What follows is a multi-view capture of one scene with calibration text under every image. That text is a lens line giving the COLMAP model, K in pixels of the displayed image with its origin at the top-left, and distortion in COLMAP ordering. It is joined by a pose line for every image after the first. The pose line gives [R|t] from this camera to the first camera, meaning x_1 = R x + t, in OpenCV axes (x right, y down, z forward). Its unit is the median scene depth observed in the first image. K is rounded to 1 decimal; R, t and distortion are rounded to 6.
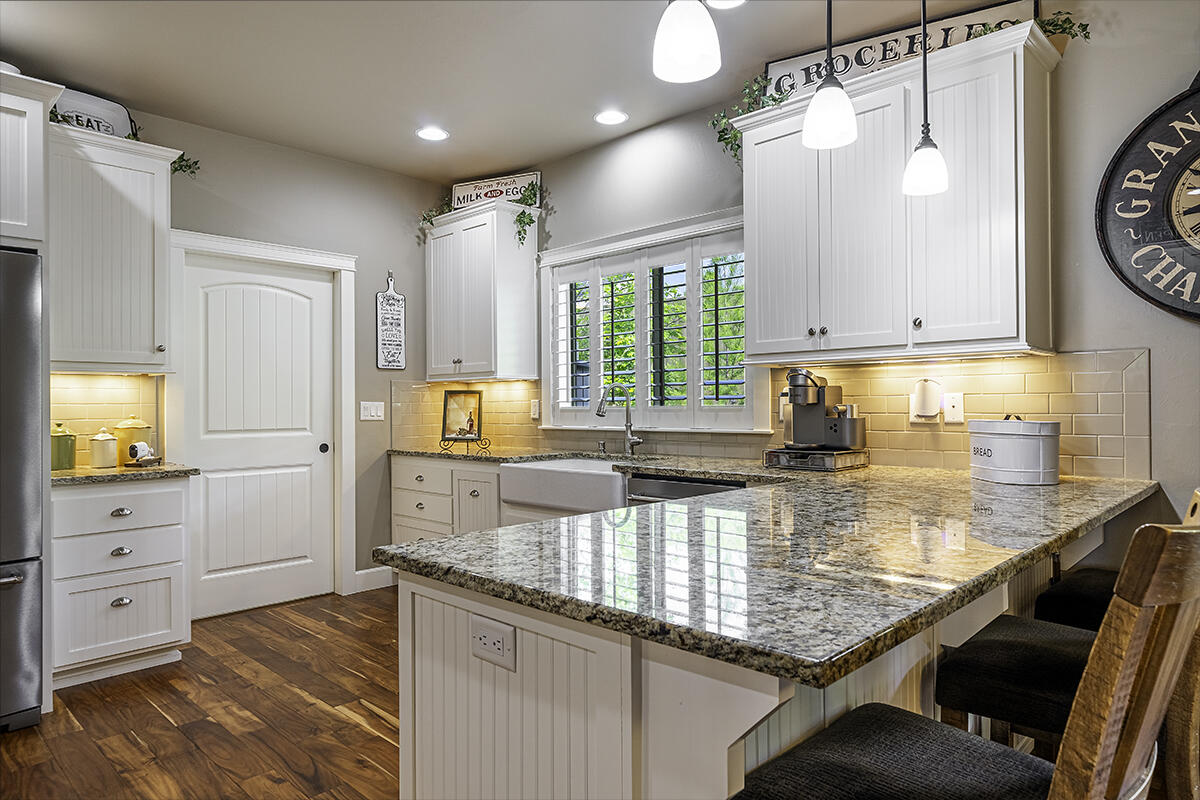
lens RADIAL K [[738.0, 0, 599.7], [0, 738.0, 401.9], [0, 0, 1]] dist [-0.007174, 0.002750]
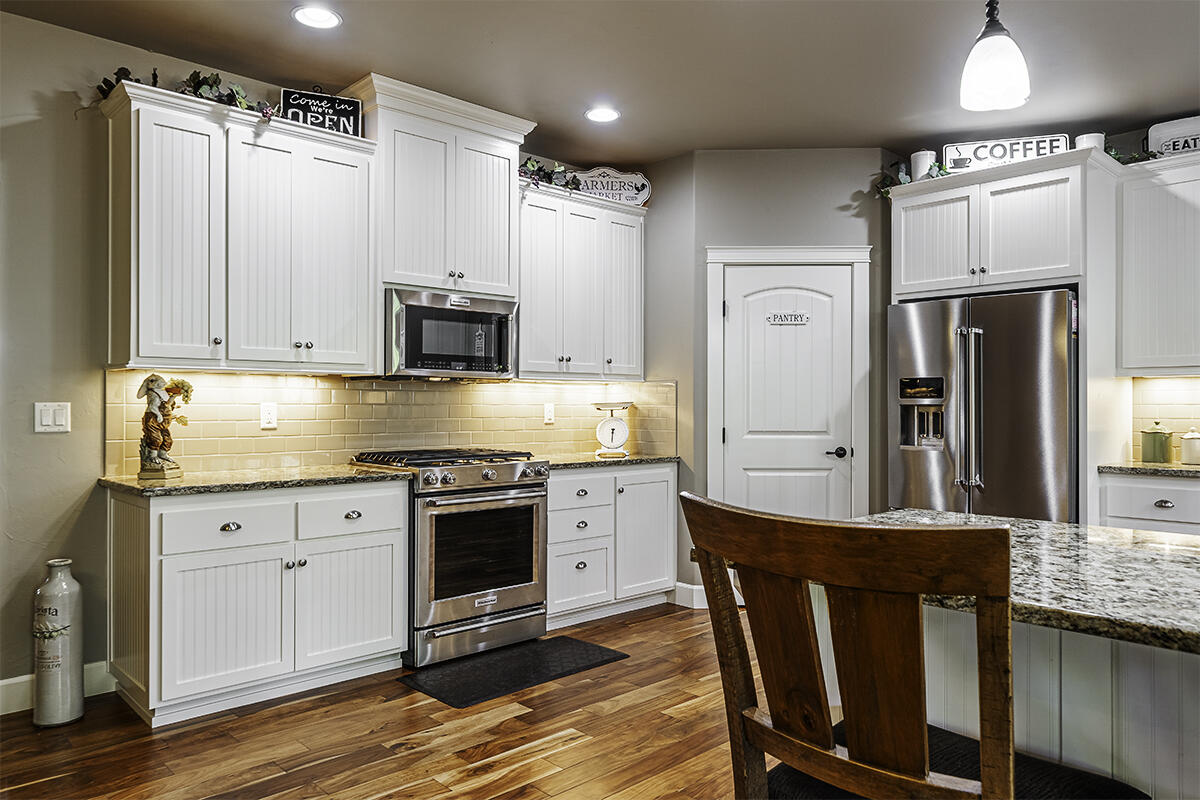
lens RADIAL K [[828.3, 0, 602.7], [0, 828.3, 399.0], [0, 0, 1]] dist [0.005181, 0.005936]
pose [[-0.051003, -0.001059, -0.998698, 0.569951], [0.002562, 0.999996, -0.001191, -0.006024], [0.998695, -0.002619, -0.051000, 0.208411]]
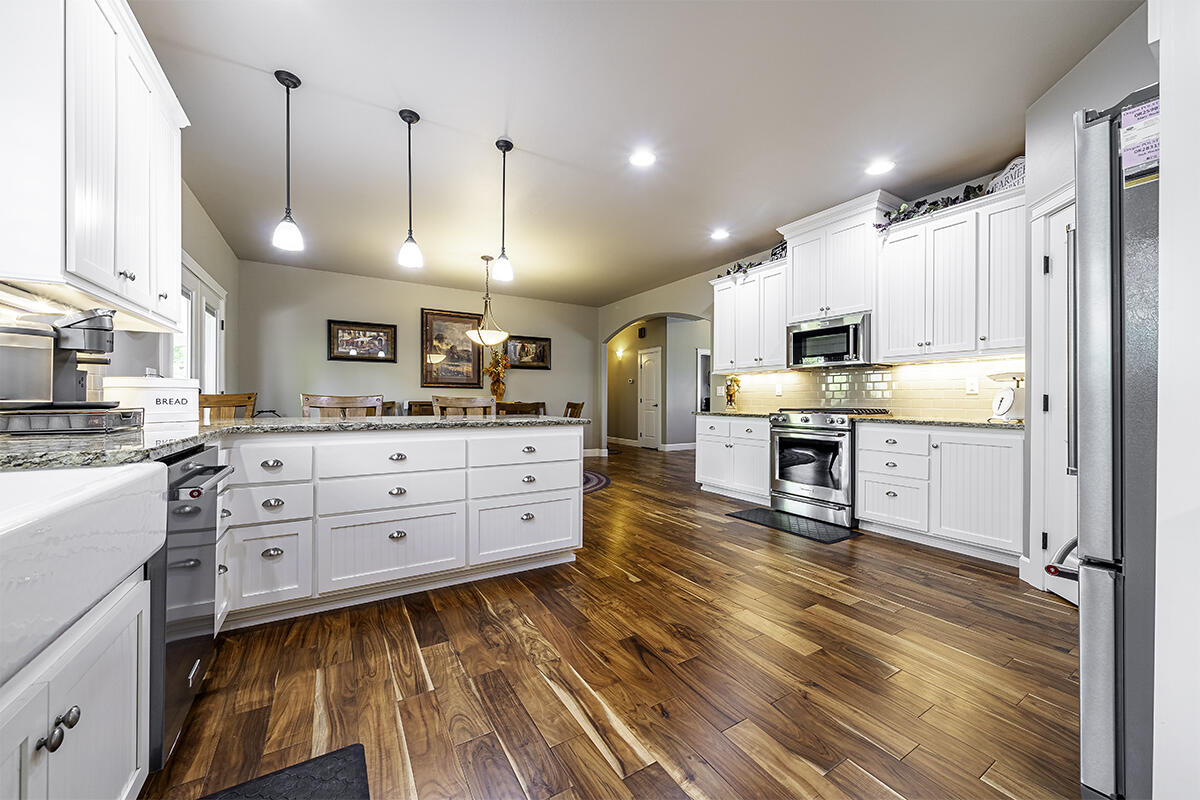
lens RADIAL K [[435.9, 0, 591.3], [0, 435.9, 398.8], [0, 0, 1]] dist [0.000936, -0.000188]
pose [[-0.962996, 0.003794, 0.269488, -0.345455], [0.002352, 0.999981, -0.005673, 0.049961], [-0.269504, -0.004829, -0.962987, 1.190880]]
